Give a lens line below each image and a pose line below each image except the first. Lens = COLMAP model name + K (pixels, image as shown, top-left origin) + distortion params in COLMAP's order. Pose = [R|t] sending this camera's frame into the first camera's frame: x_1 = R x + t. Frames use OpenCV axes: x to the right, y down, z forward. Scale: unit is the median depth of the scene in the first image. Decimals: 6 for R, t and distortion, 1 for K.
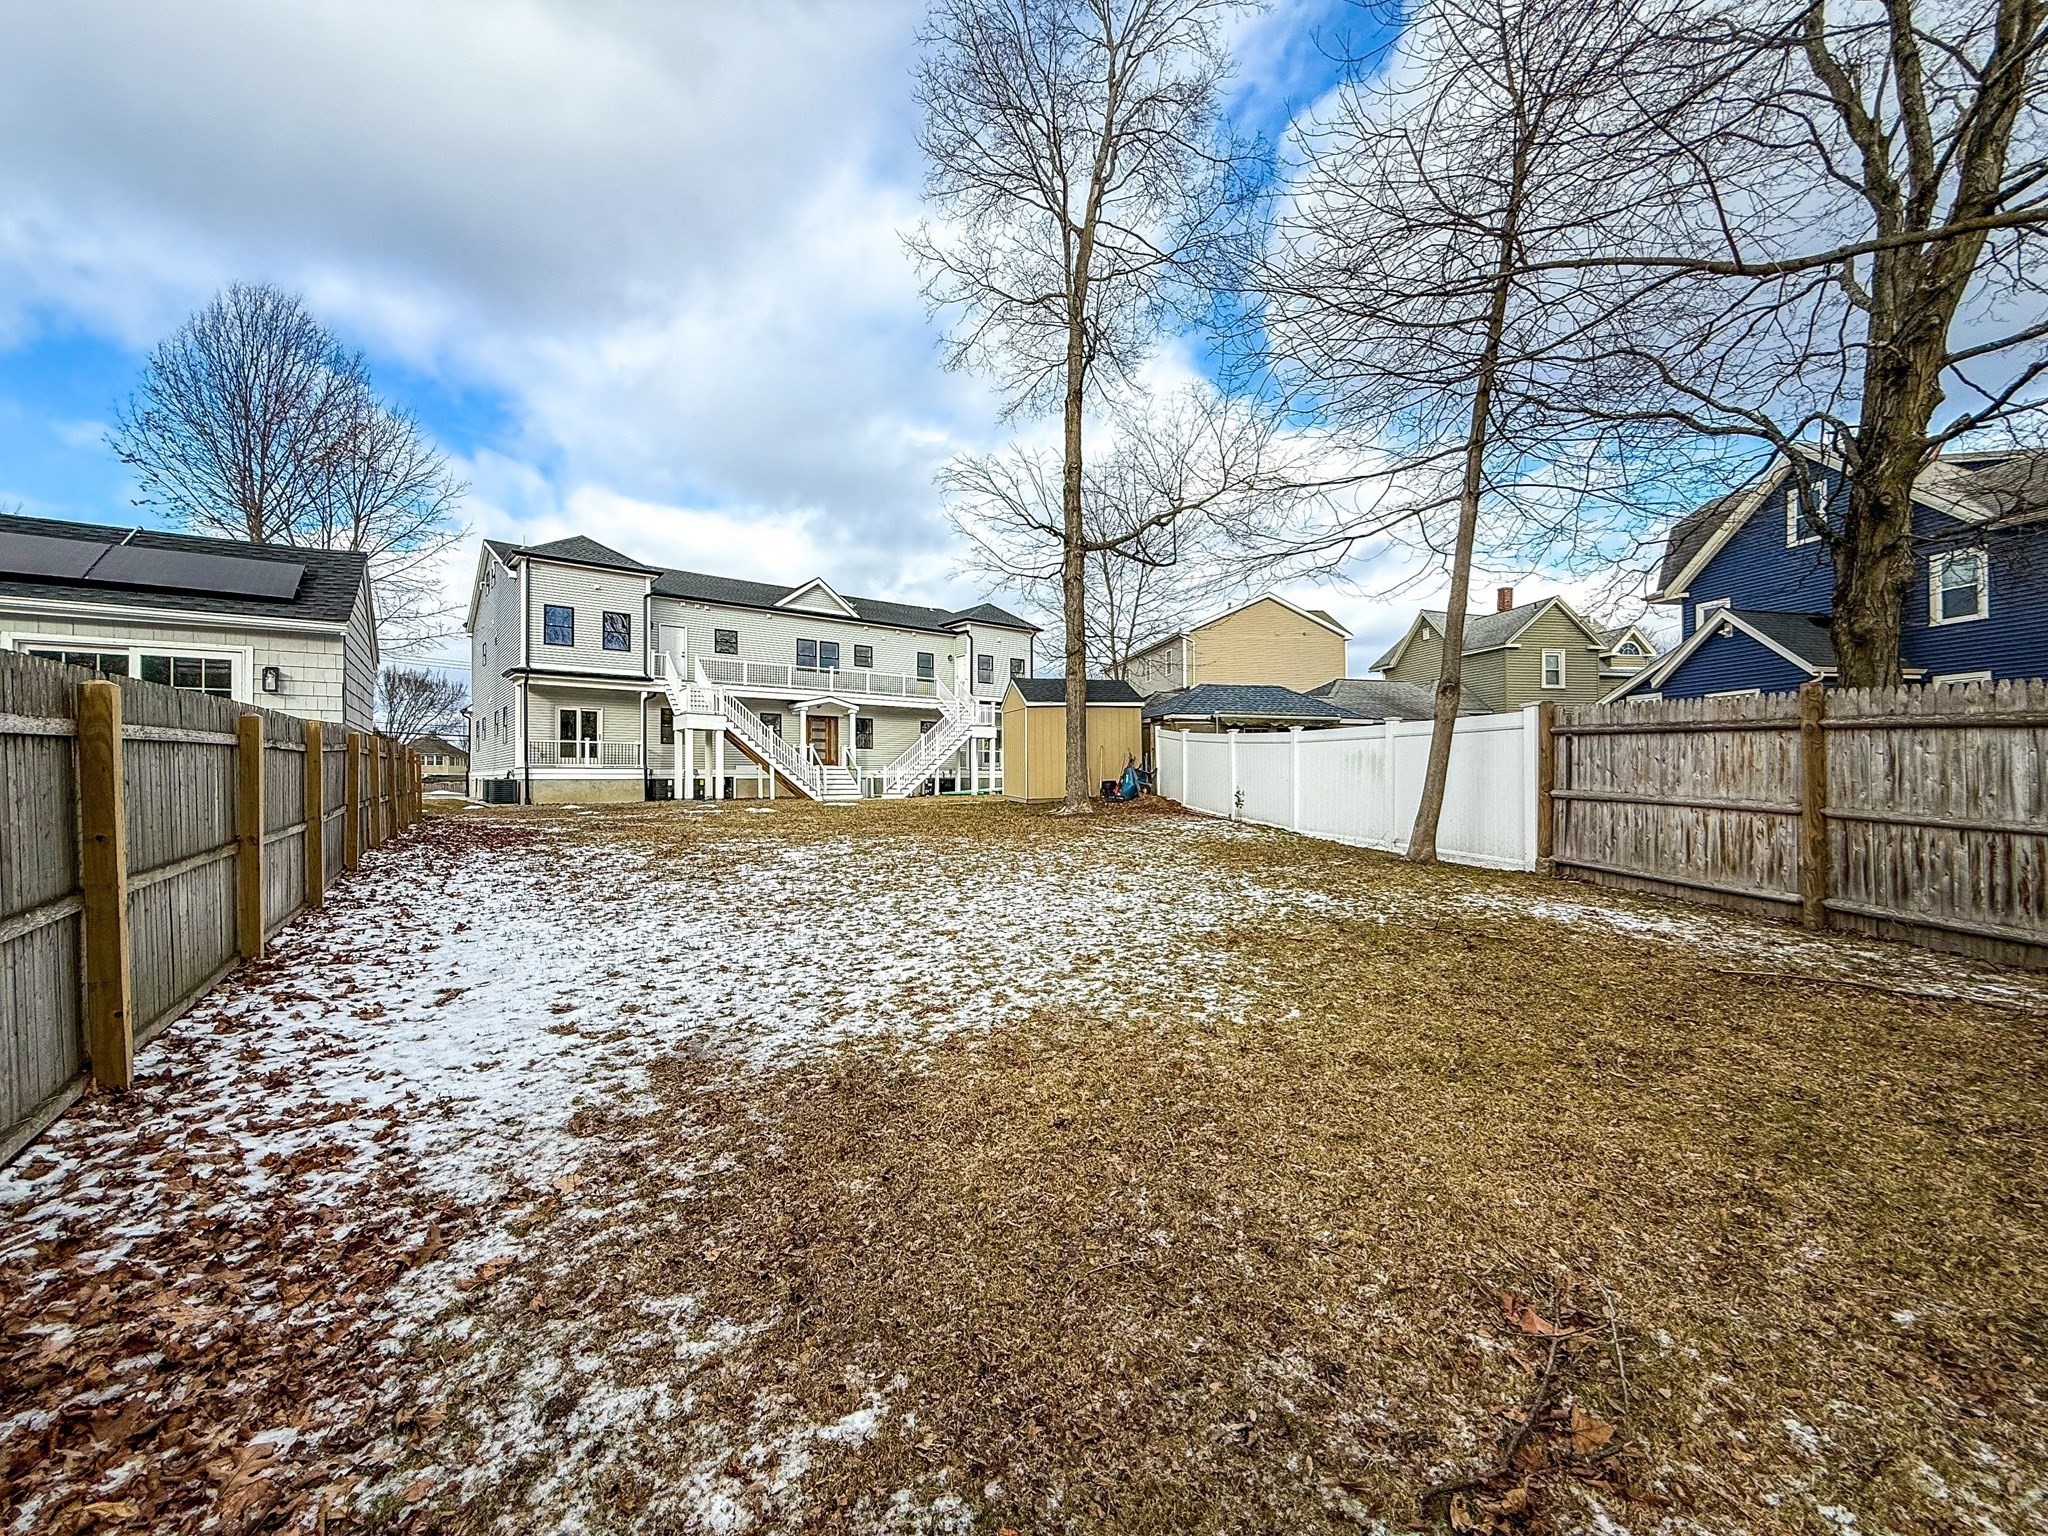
lens RADIAL K [[811.9, 0, 1028.5], [0, 811.9, 780.1], [0, 0, 1]] dist [0.001485, -0.000551]
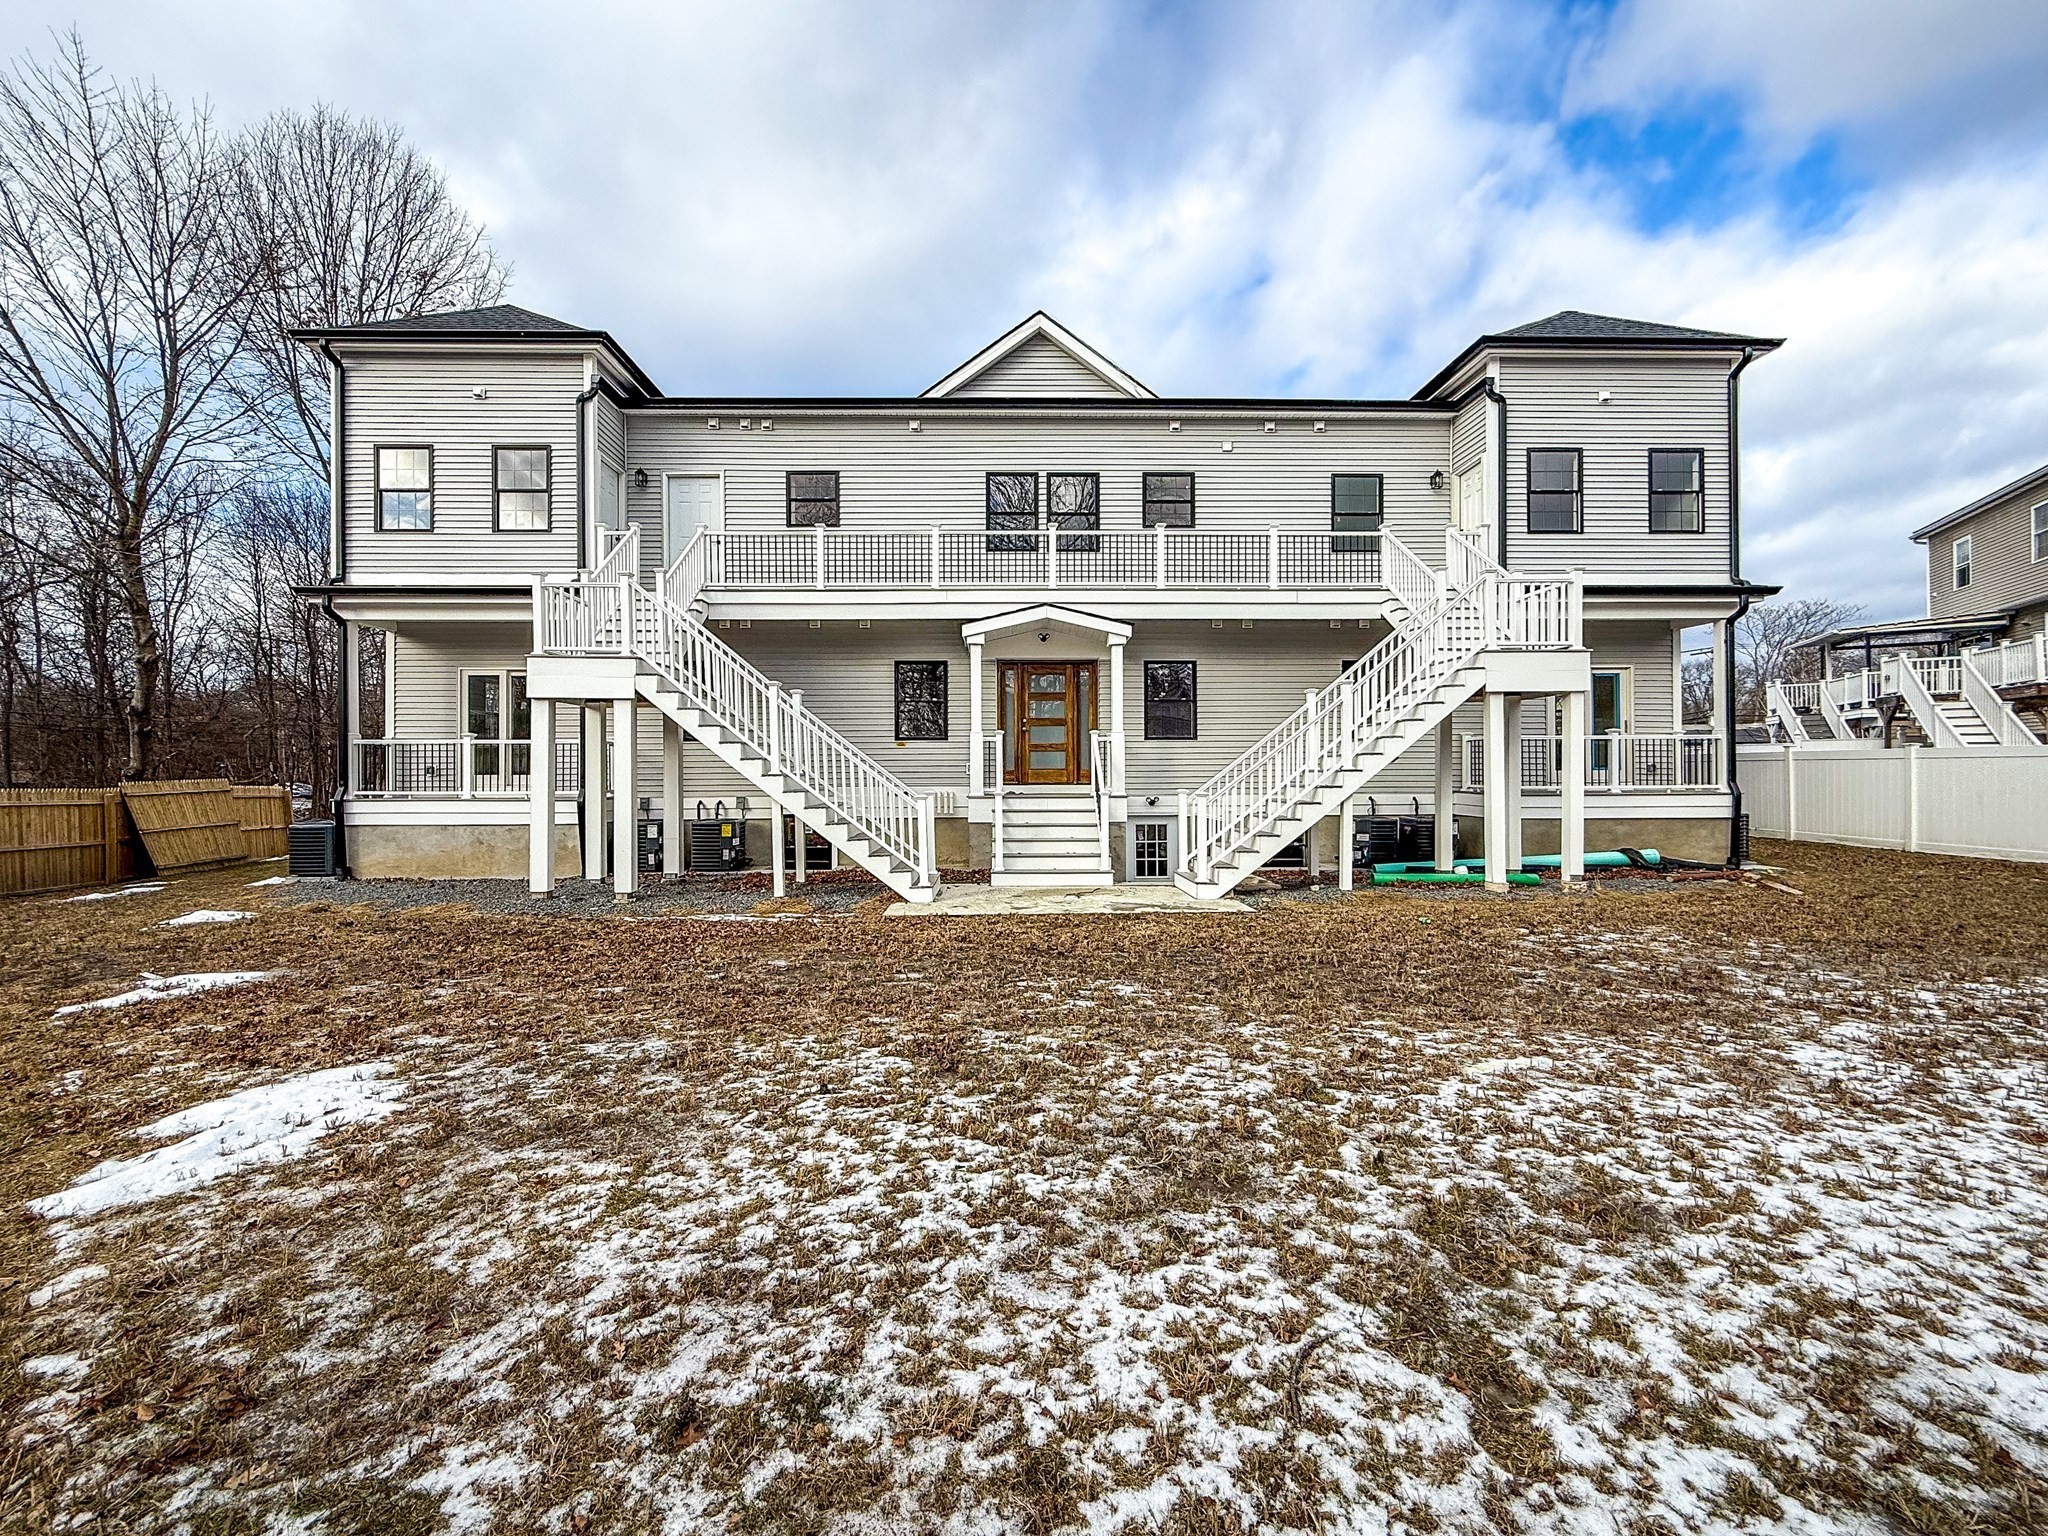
lens RADIAL K [[811.9, 0, 1038.5], [0, 811.9, 783.9], [0, 0, 1]] dist [0.001485, -0.000551]
pose [[0.789350, 0.003353, -0.613934, -0.015956], [0.001307, 0.999974, 0.007142, -0.021134], [0.613942, -0.006440, 0.789325, 0.660316]]
